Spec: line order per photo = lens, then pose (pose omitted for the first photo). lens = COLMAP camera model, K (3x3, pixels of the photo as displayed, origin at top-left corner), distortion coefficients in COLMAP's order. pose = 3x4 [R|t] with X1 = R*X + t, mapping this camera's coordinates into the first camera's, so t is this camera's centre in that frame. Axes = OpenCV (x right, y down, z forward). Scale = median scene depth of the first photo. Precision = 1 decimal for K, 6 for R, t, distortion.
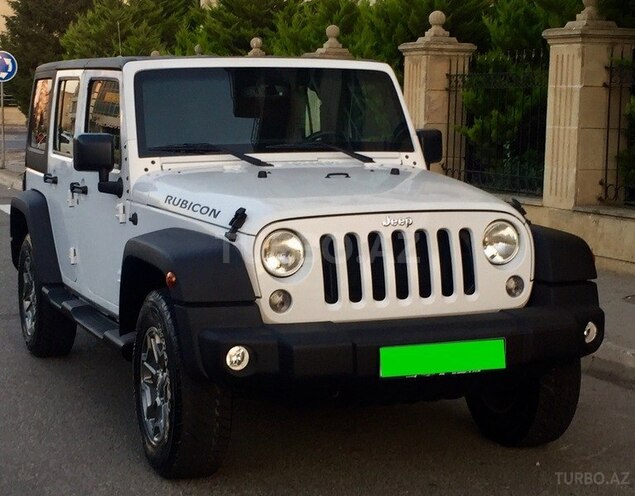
lens RADIAL K [[1332.6, 0, 297.3], [0, 1332.6, 261.5], [0, 0, 1]] dist [0.035922, 0.000000]
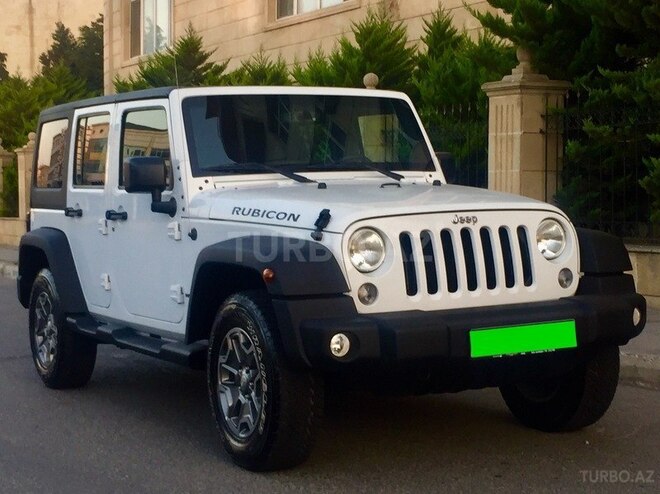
lens RADIAL K [[1257.5, 0, 347.0], [0, 1257.5, 269.5], [0, 0, 1]] dist [0.054050, 0.000000]
pose [[0.987724, -0.031548, 0.152990, -0.157408], [0.040385, 0.997669, -0.055001, 0.055877], [-0.150898, 0.060504, 0.986696, 0.005565]]
